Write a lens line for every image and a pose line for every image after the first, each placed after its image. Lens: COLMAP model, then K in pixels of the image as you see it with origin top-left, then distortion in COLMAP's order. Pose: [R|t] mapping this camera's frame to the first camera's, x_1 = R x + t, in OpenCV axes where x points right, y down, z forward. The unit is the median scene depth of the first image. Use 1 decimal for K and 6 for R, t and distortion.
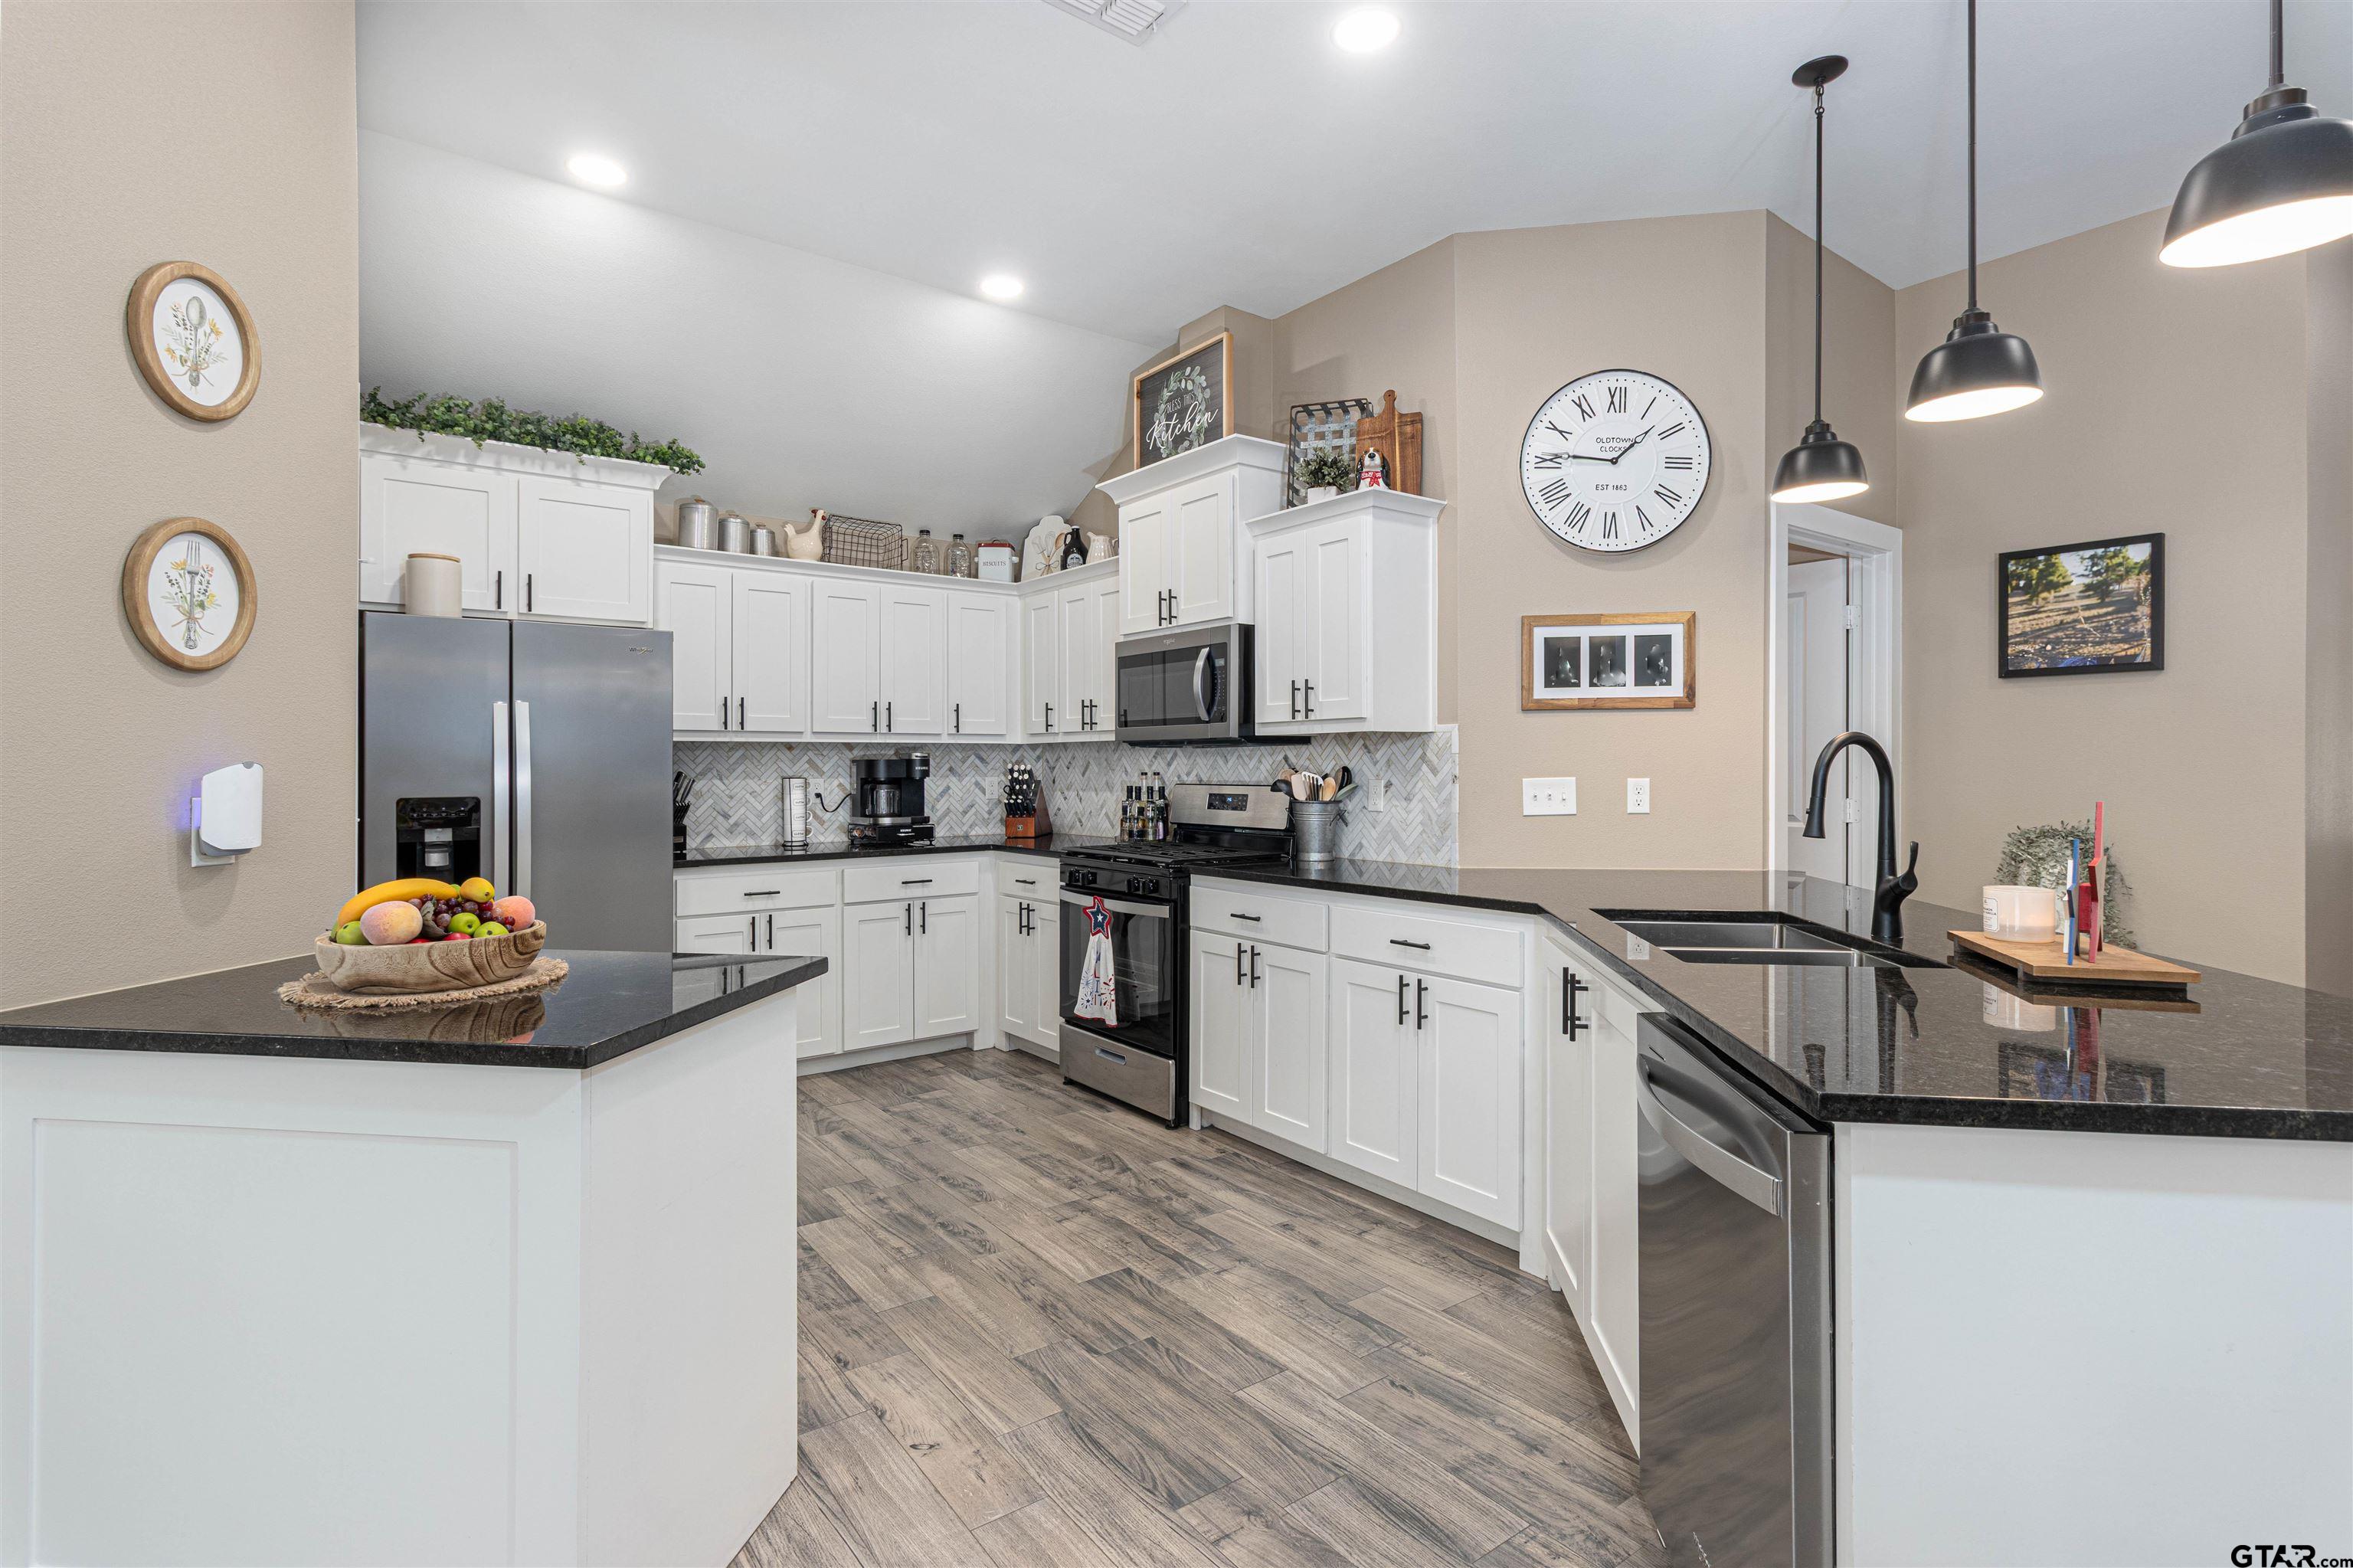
lens RADIAL K [[1115.9, 0, 1180.1], [0, 1115.9, 759.9], [0, 0, 1]] dist [0.008035, 0.000091]
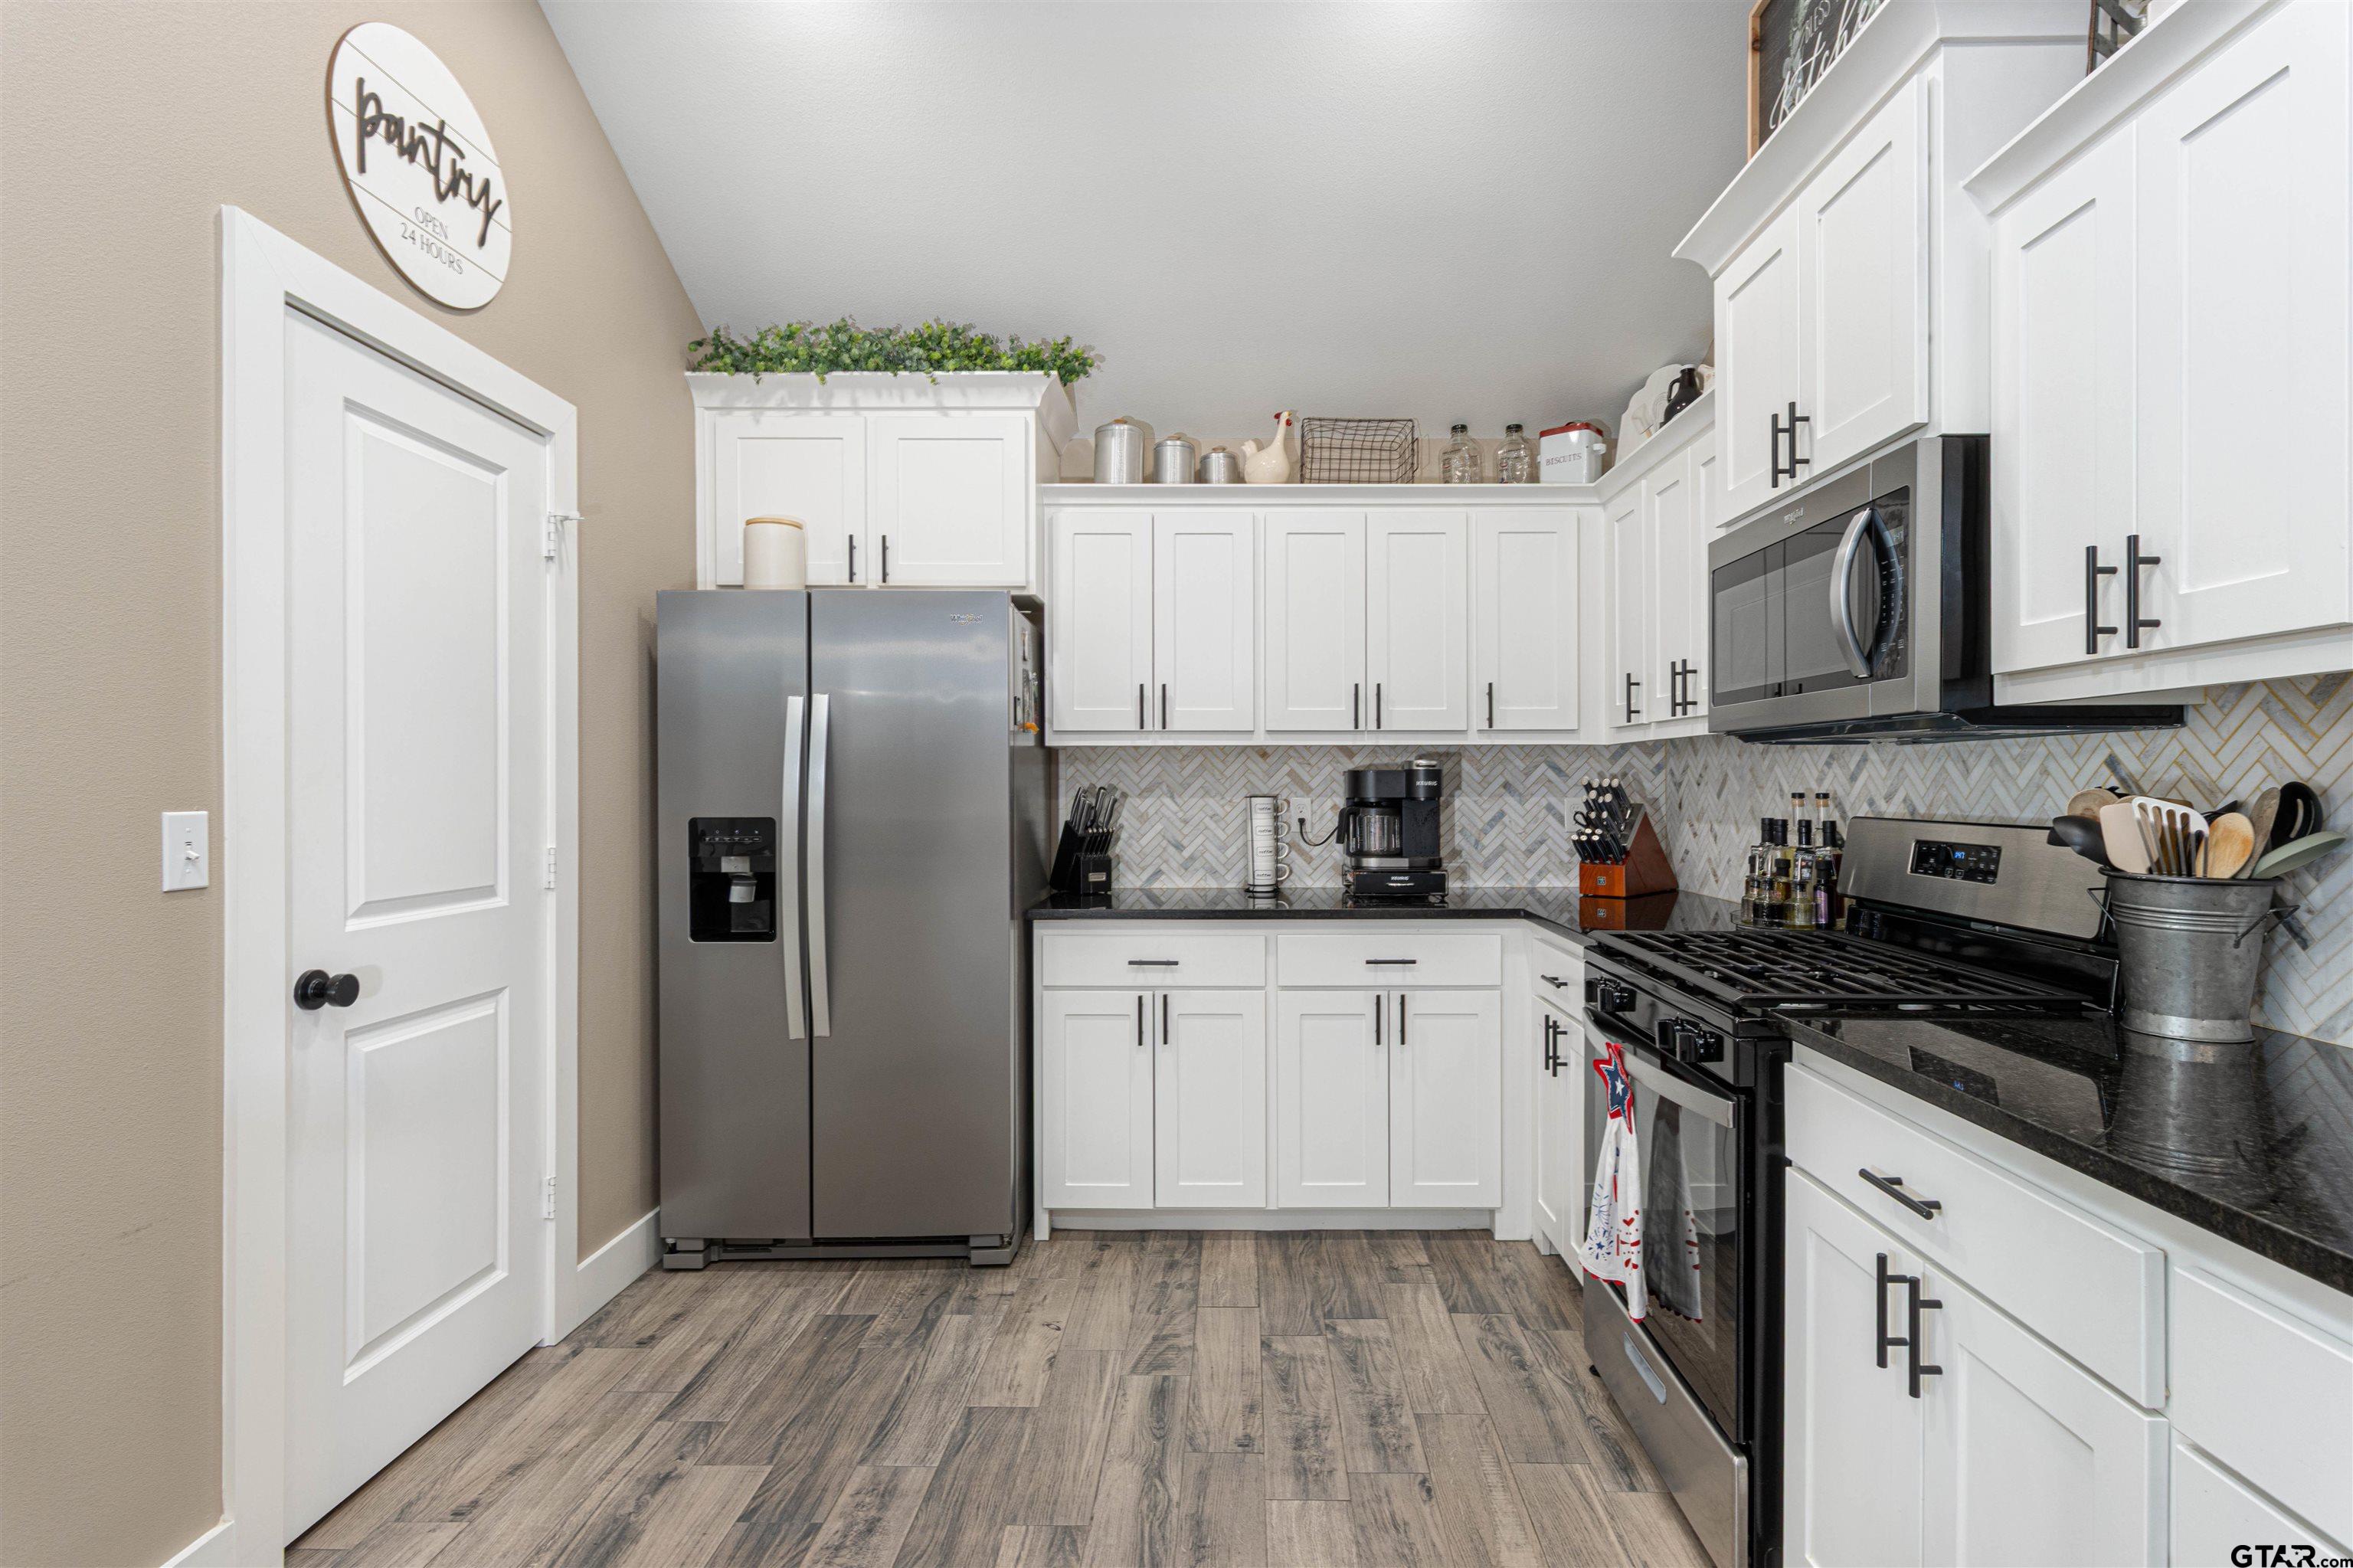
lens RADIAL K [[1134.6, 0, 1232.6], [0, 1134.6, 779.3], [0, 0, 1]] dist [0.001344, 0.000290]
pose [[0.794931, 0.002170, -0.606696, 0.104602], [-0.000355, 0.999995, 0.003112, 0.003926], [0.606700, -0.002258, 0.794928, 0.536333]]
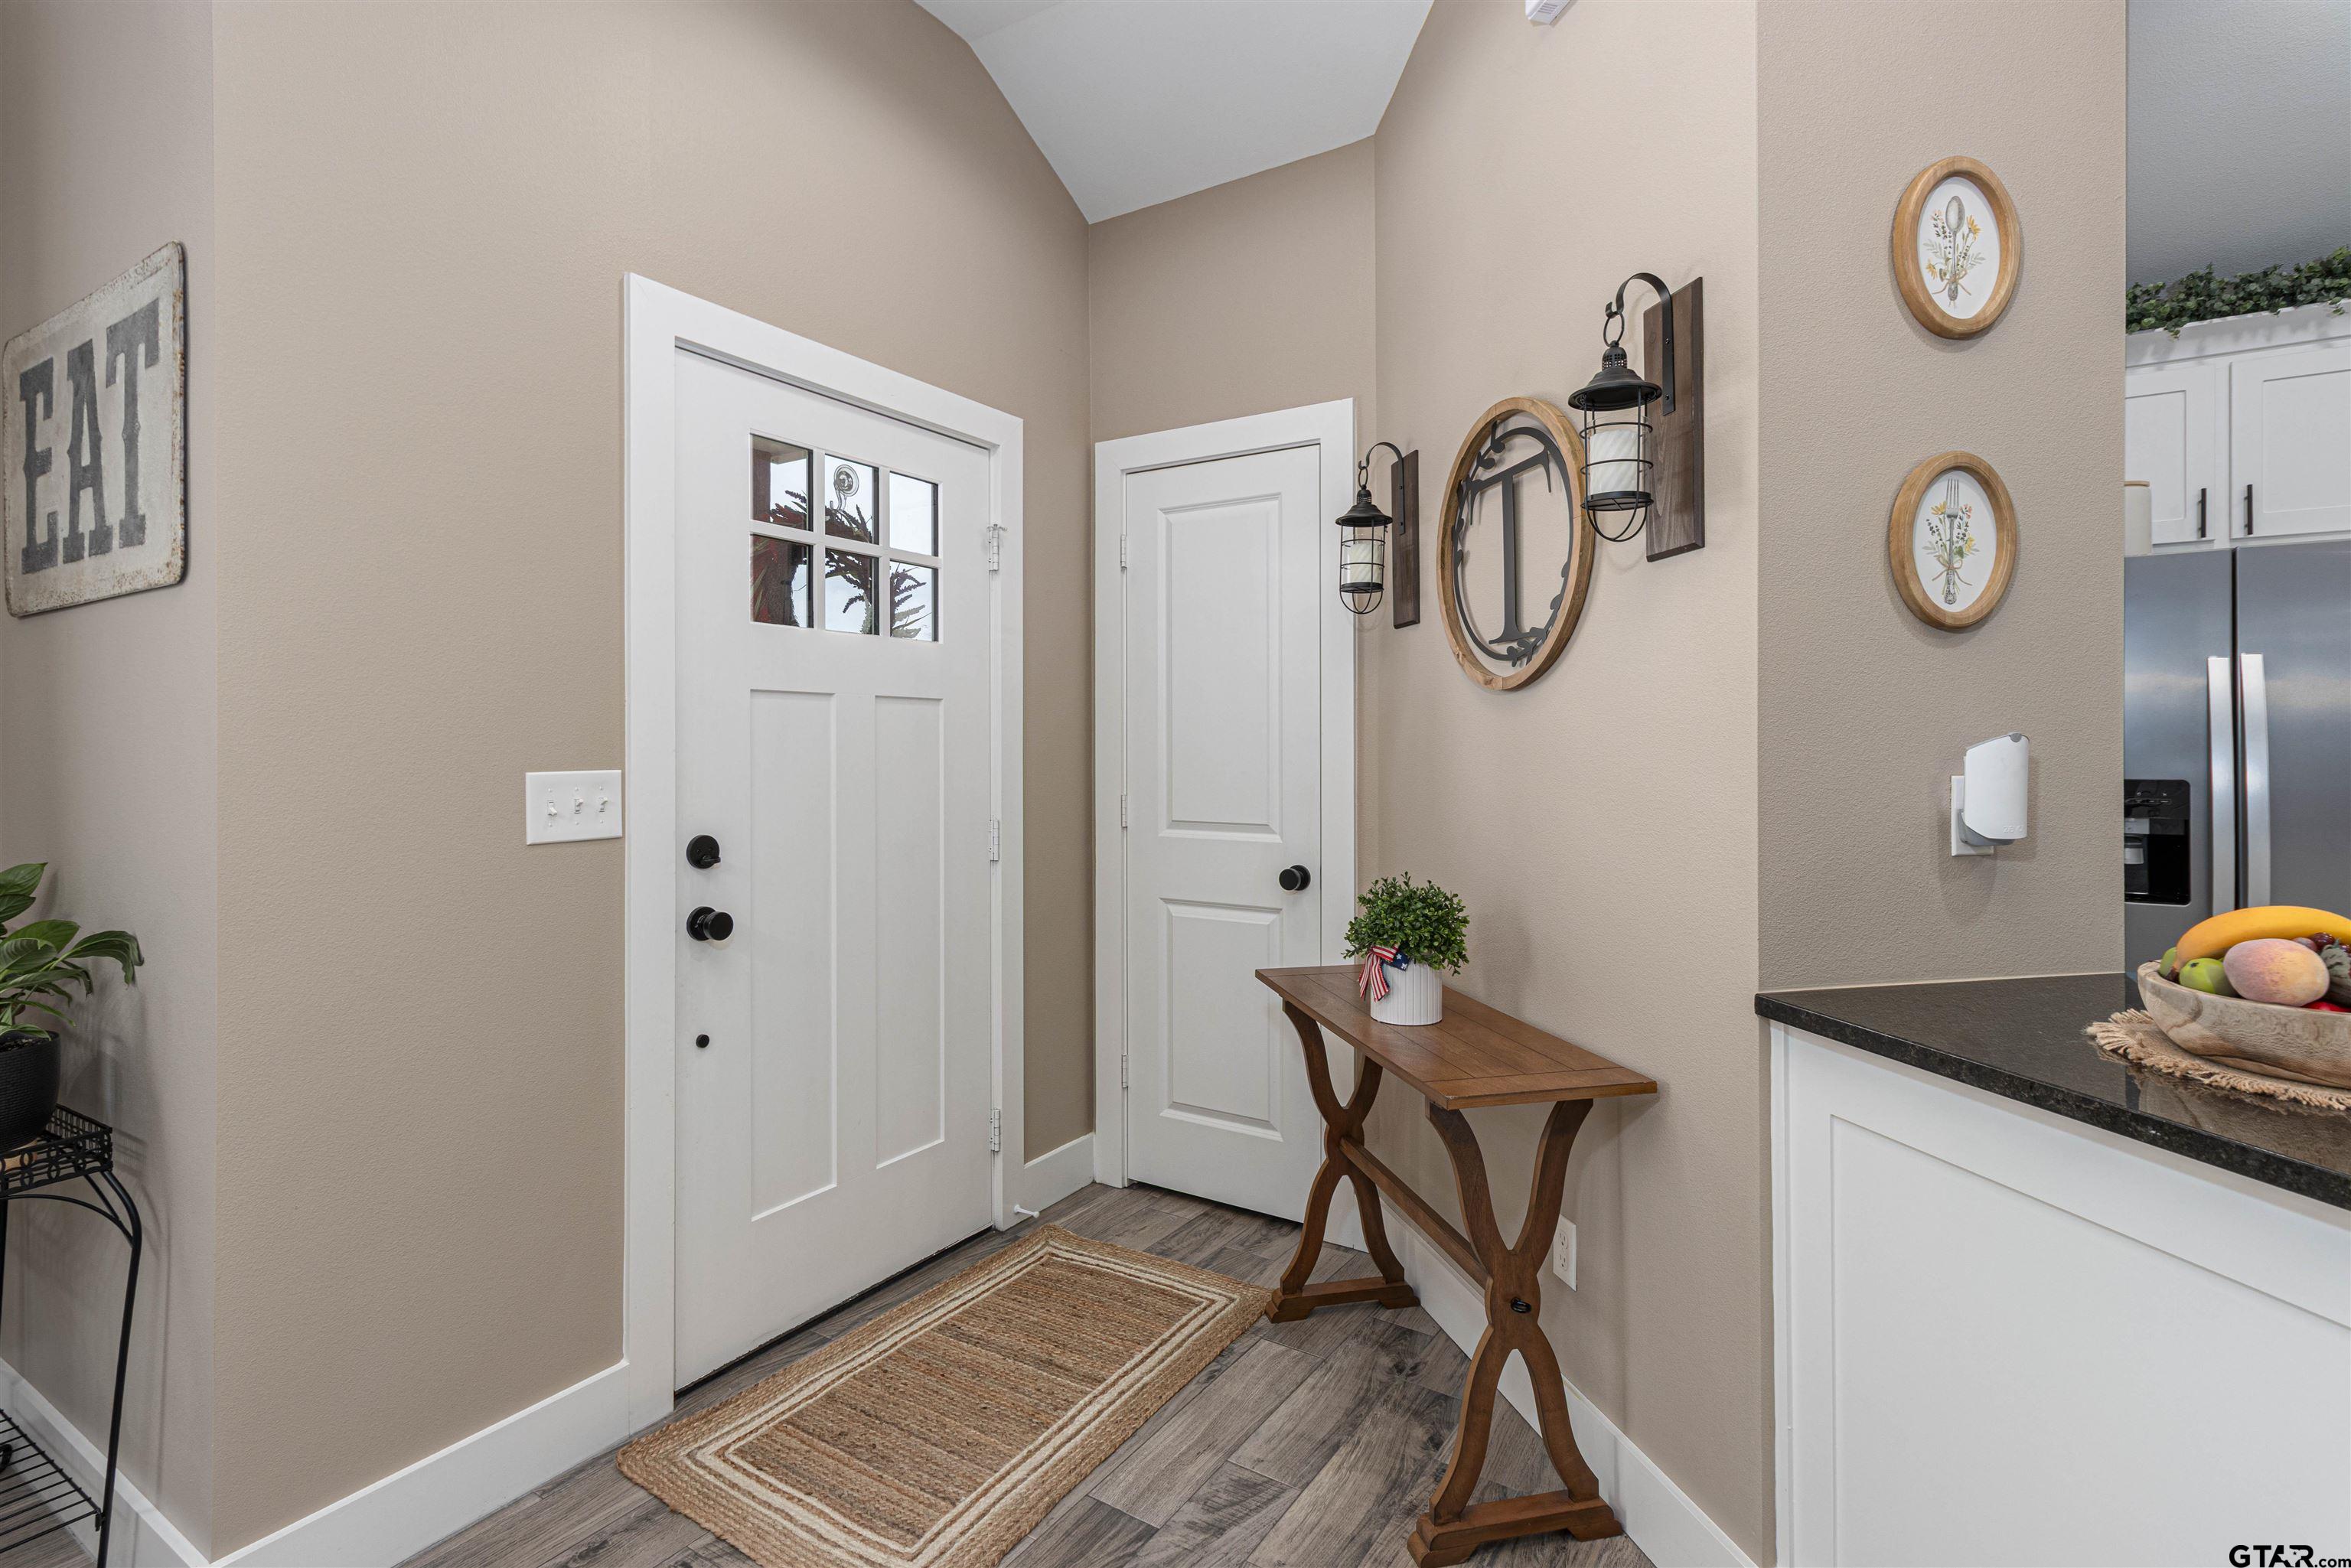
lens RADIAL K [[1130.1, 0, 1180.3], [0, 1130.1, 704.2], [0, 0, 1]] dist [0.010158, 0.000024]
pose [[0.350958, -0.030065, -0.935908, -0.128888], [0.005041, 0.999531, -0.030218, 0.001087], [0.936378, 0.005887, 0.350945, 0.063739]]
